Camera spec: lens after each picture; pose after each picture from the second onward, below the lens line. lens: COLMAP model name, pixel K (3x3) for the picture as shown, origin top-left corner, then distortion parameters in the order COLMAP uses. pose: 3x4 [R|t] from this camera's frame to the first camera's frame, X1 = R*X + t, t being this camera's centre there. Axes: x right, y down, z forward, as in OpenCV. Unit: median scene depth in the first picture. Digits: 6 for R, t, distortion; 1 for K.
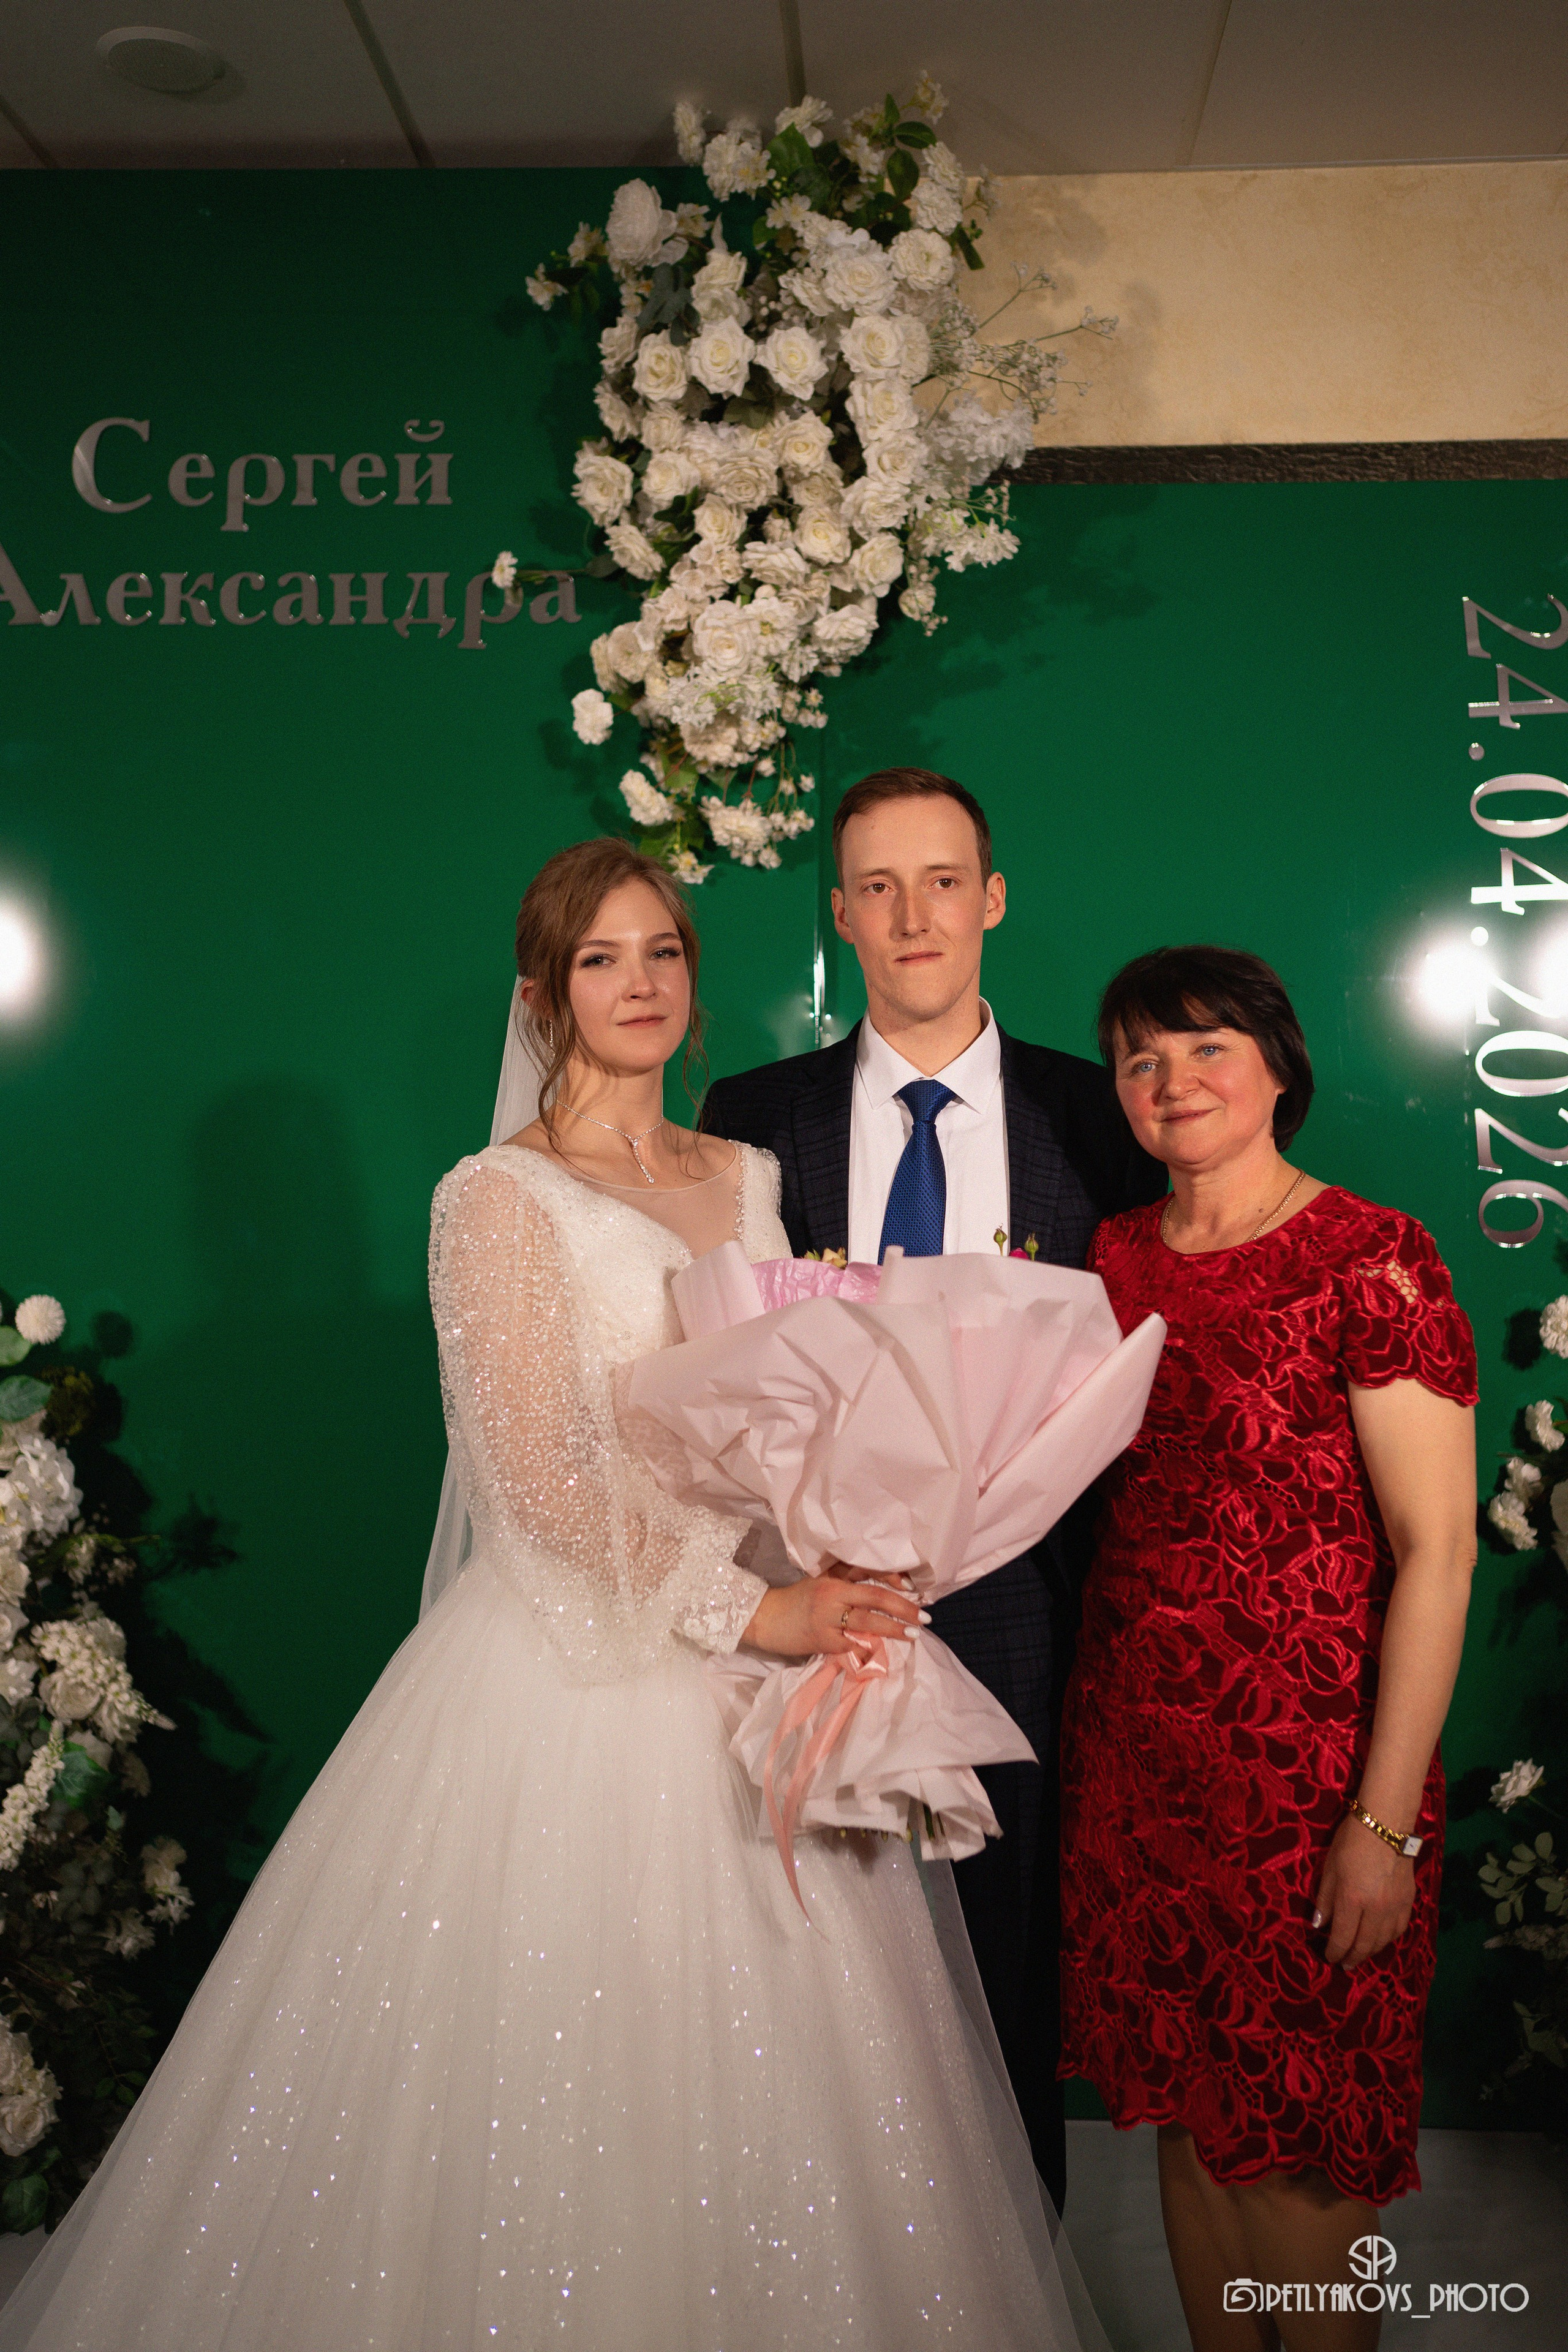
lens RADIAL K [[2289.0, 0, 789.7], [0, 2289.0, 1175.2], [0, 0, 1]] dist [-0.067053, 0.195299]
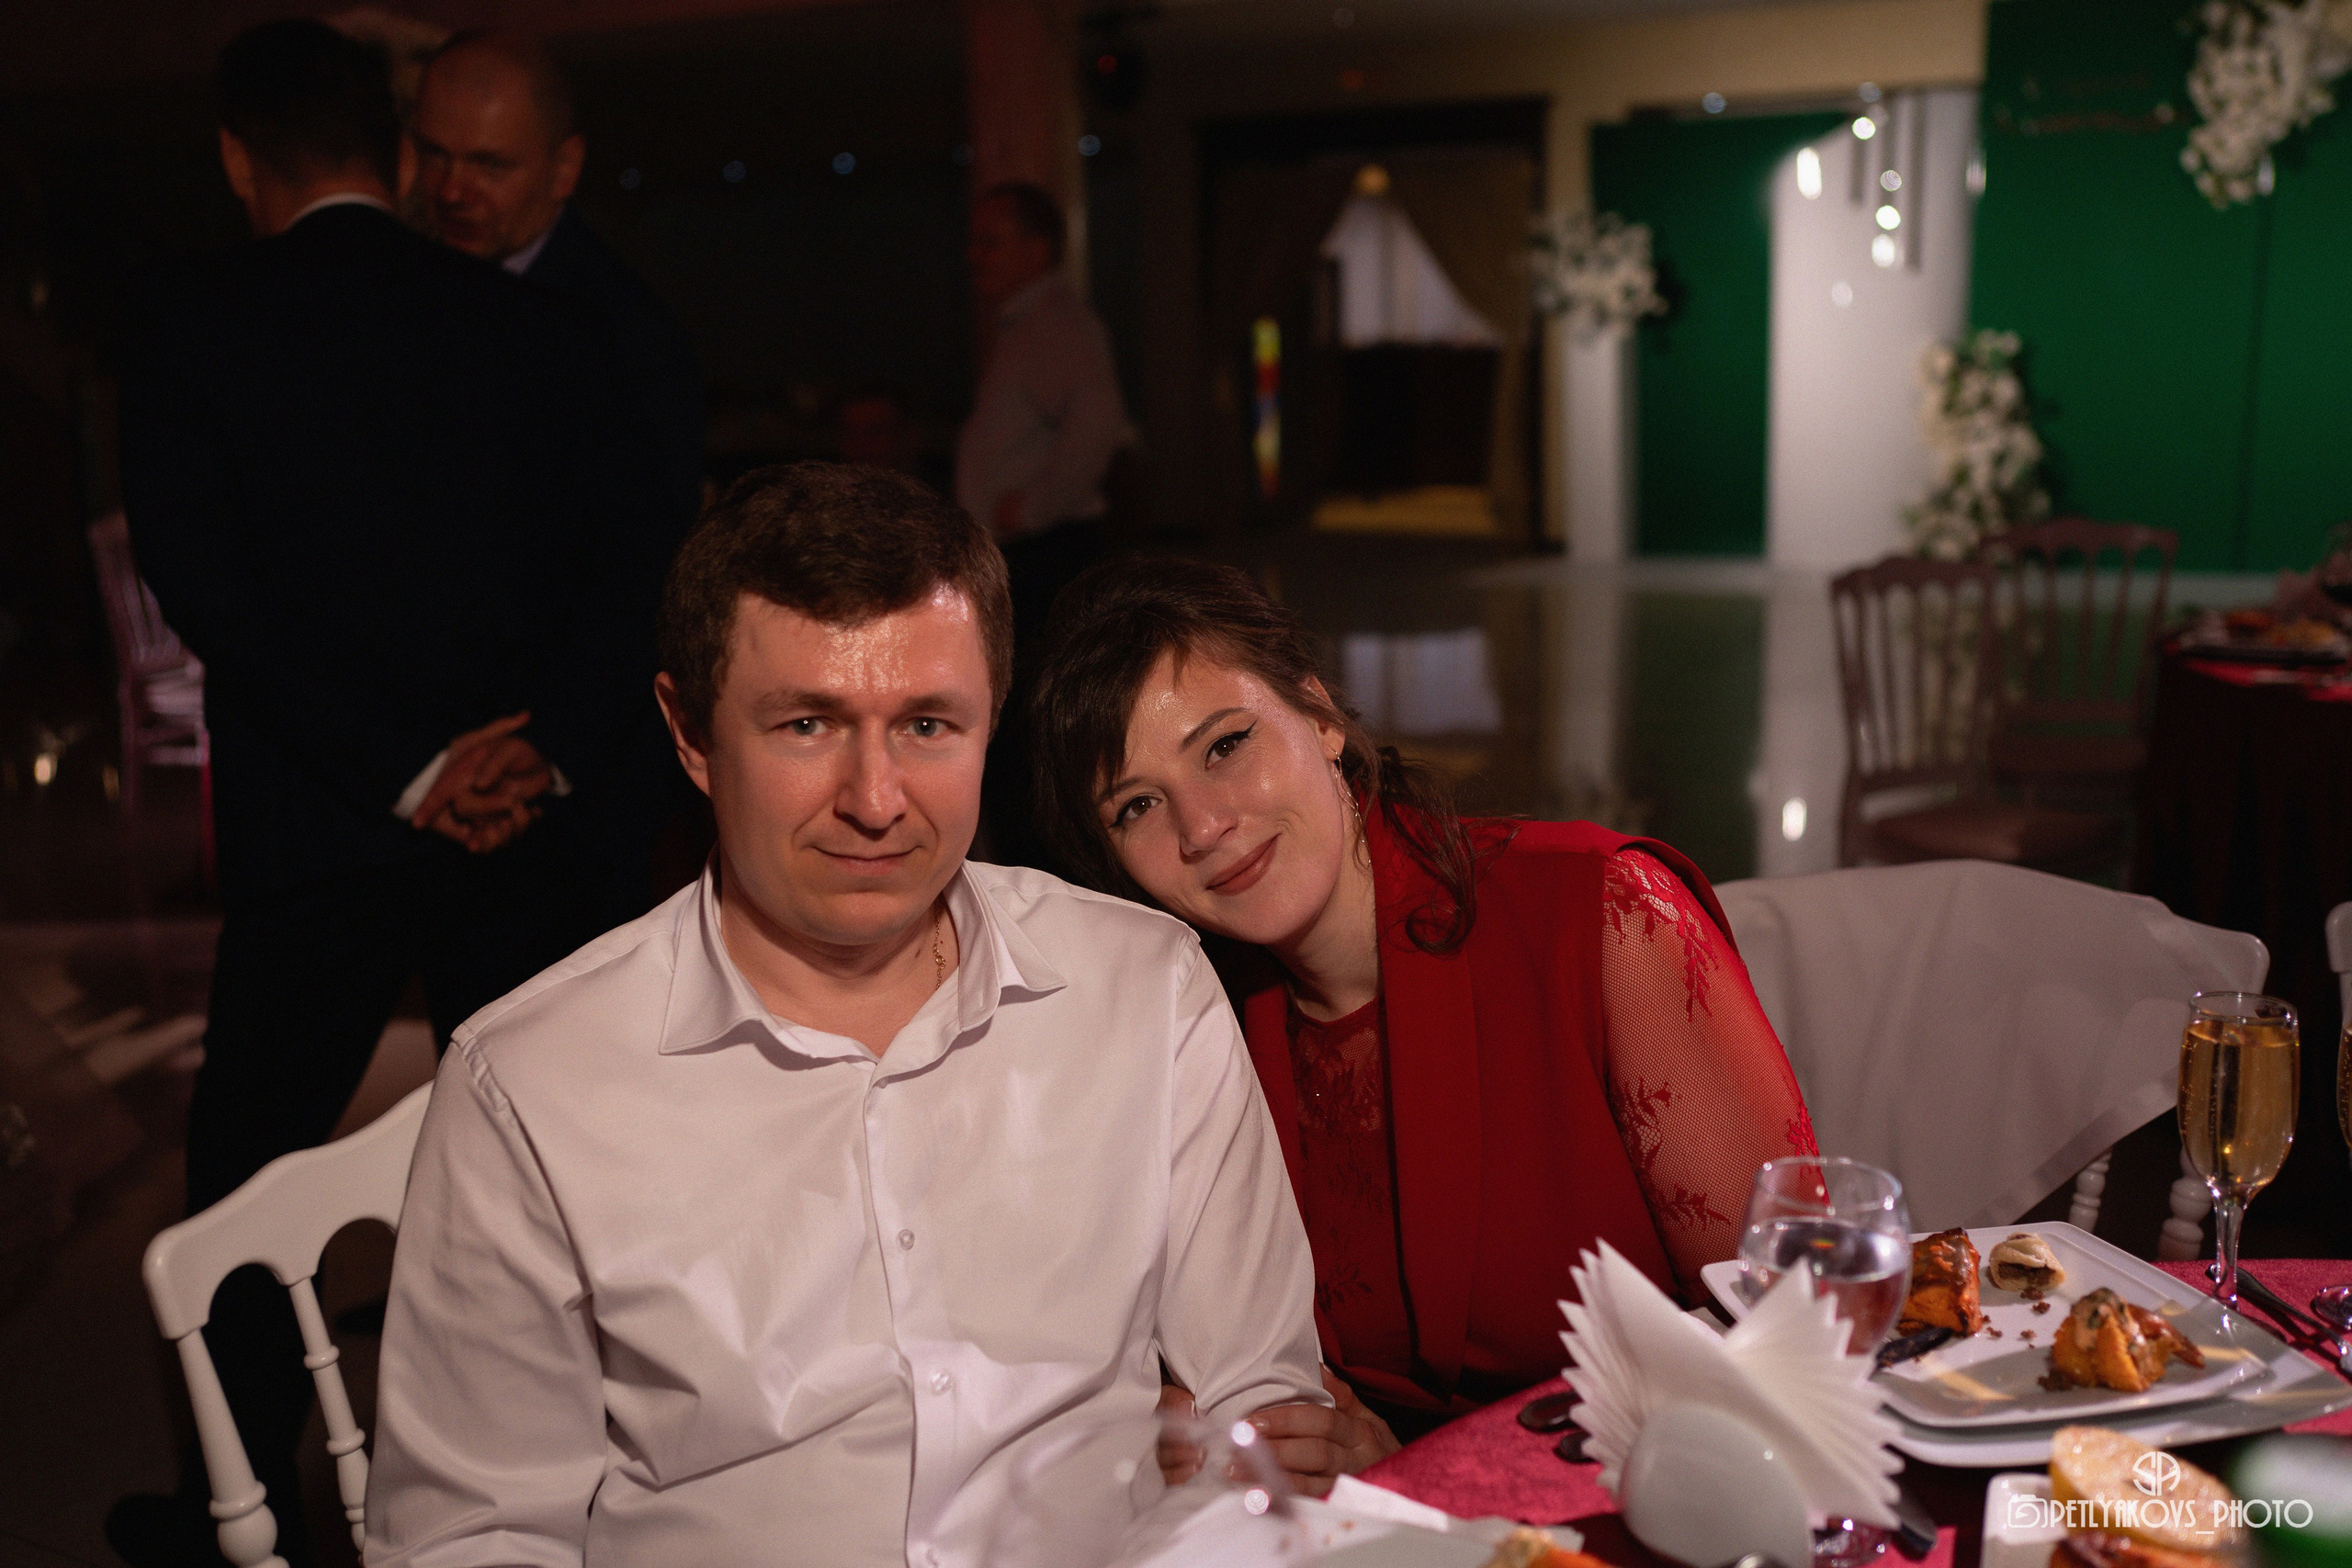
lens RADIAL K [[2386.6, 0, 1176.0], [0, 2386.6, 784.0], [0, 0, 1]] dist [-0.057429, 0.171813]
pose [[0.896452, 0.068616, -0.437797, 0.175308], [0.025484, 0.978322, 0.205514, -0.058702], [0.442408, -0.195390, 0.875270, -2.990529]]
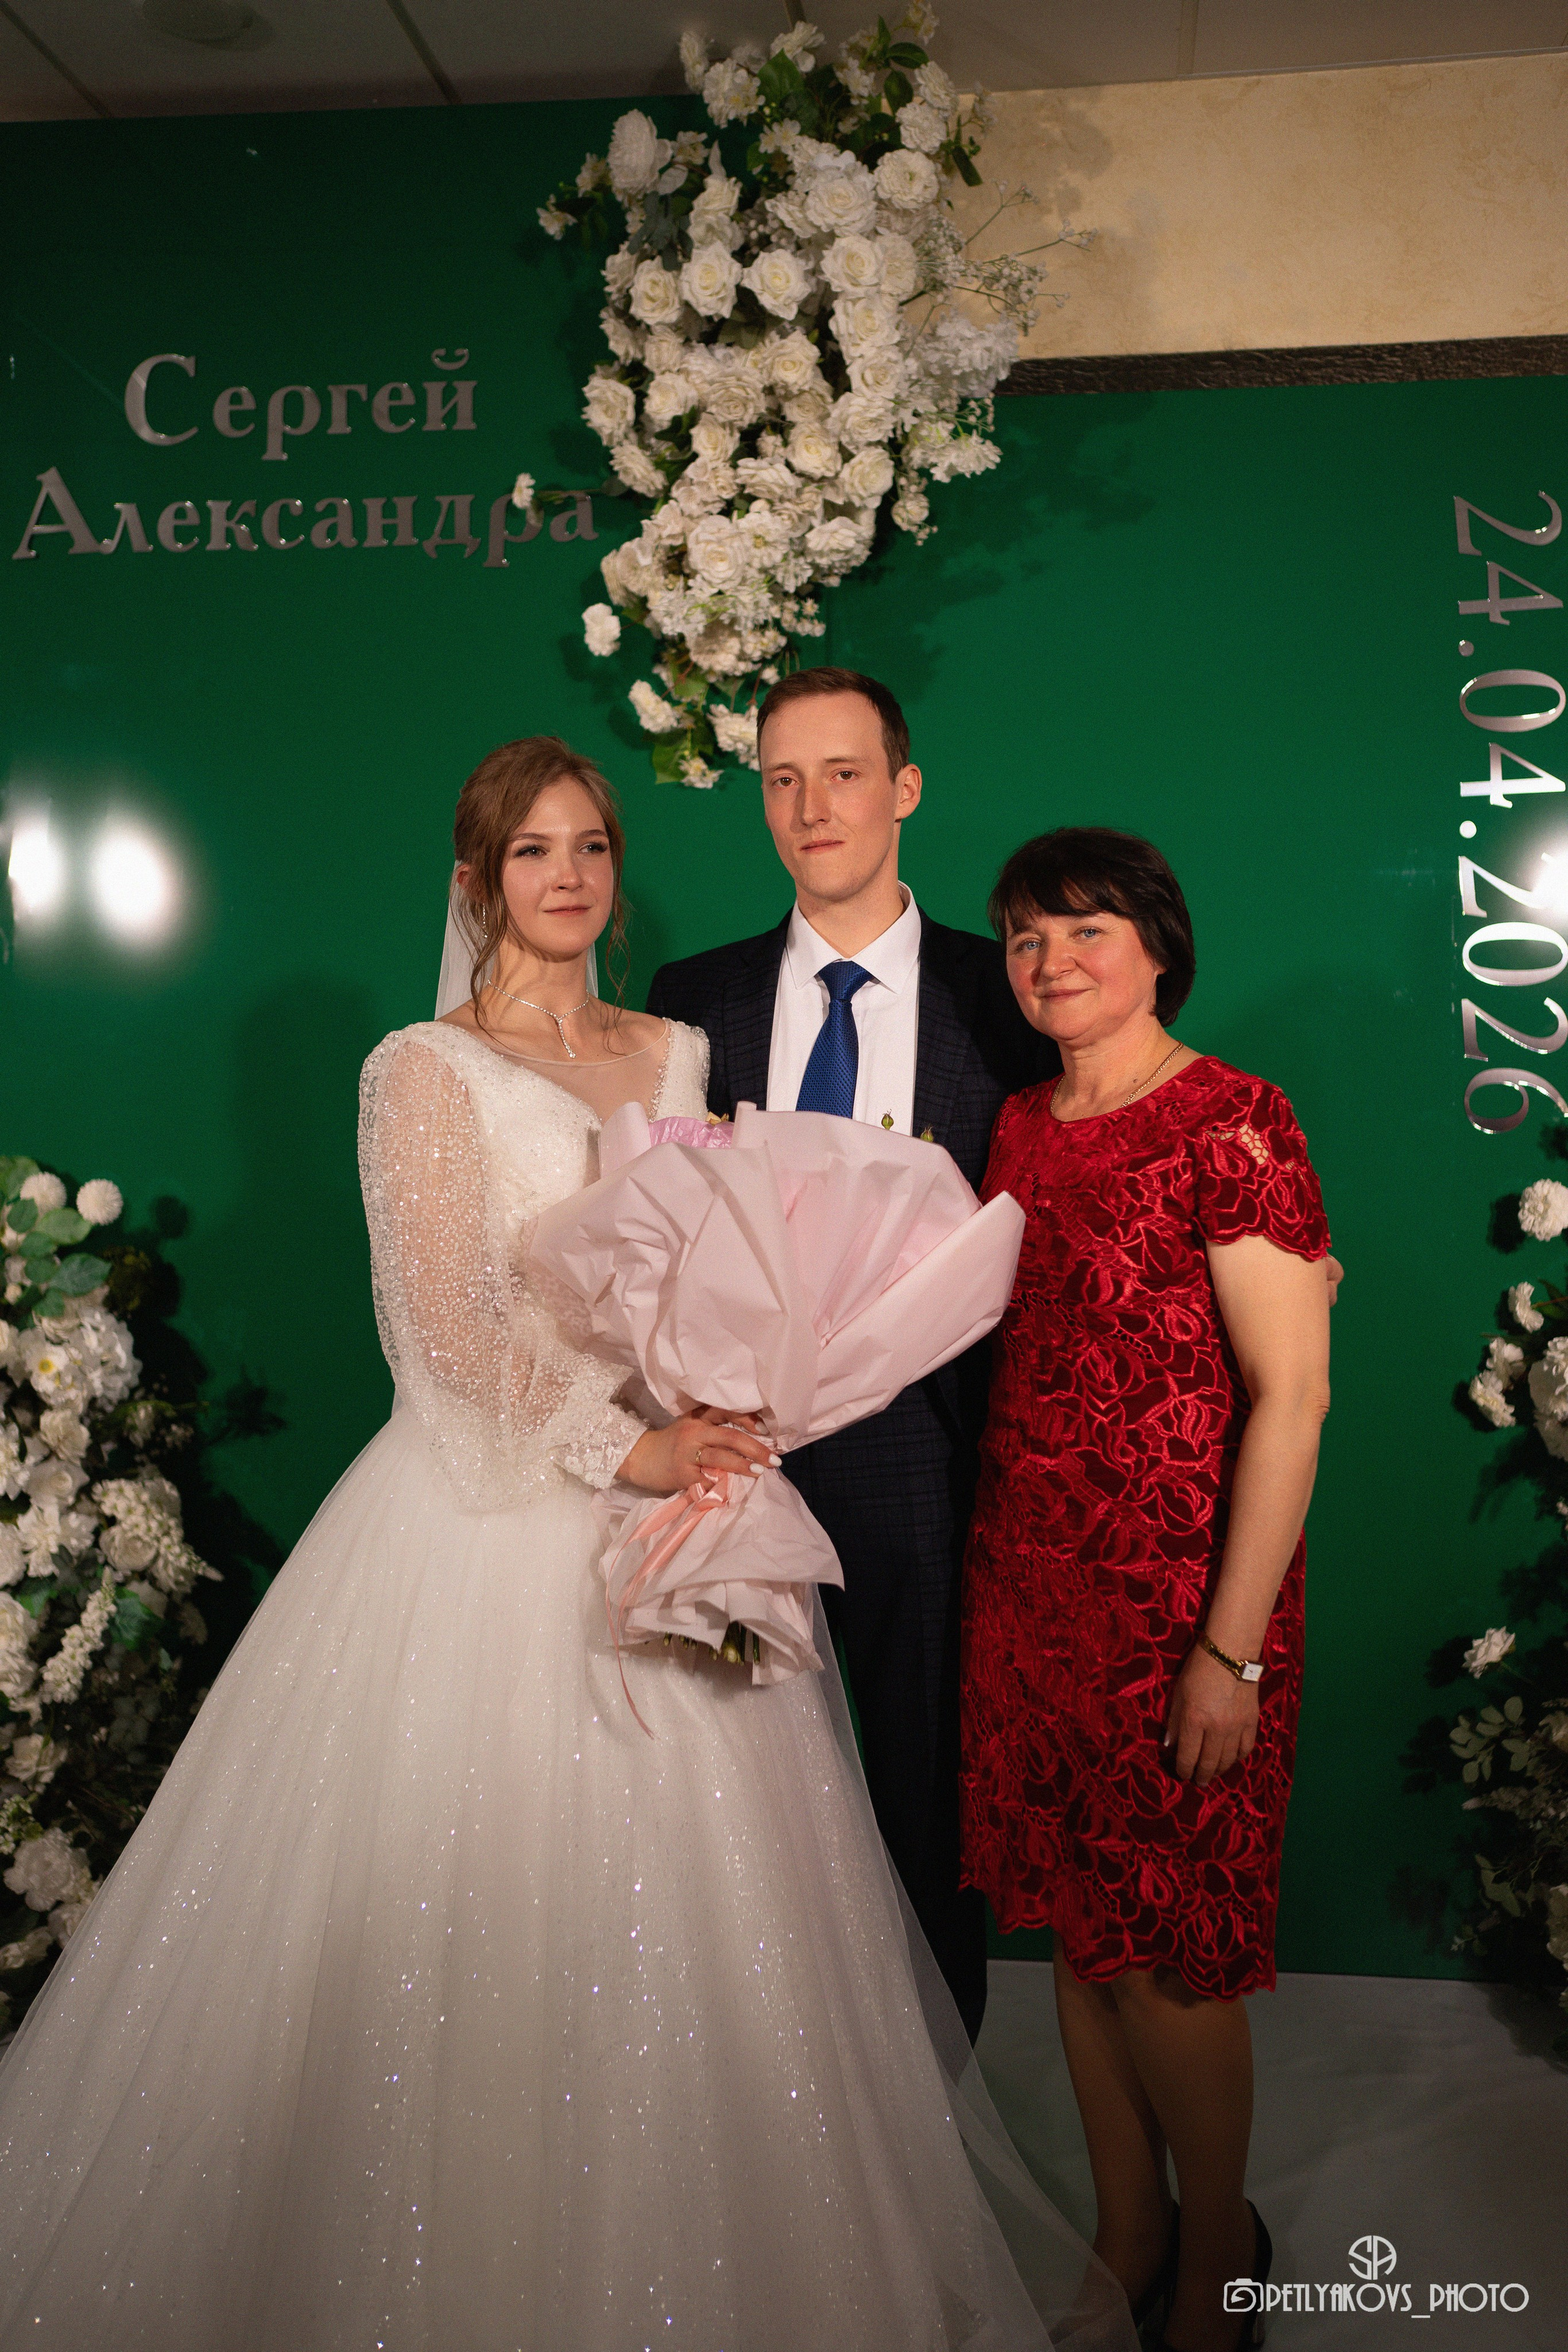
lens RADIAL K [[2286.5, 0, 798.2], [0, 2286.5, 1171.1], [0, 0, 1]] dist [-0.070549, 0.201029]
pose [[0.996895, 0.000000, -0.078737, 0.087648], [0.002556, 0.999473, 0.032359, 0.015114], [0.078695, -0.032459, 0.996370, -0.048112]]
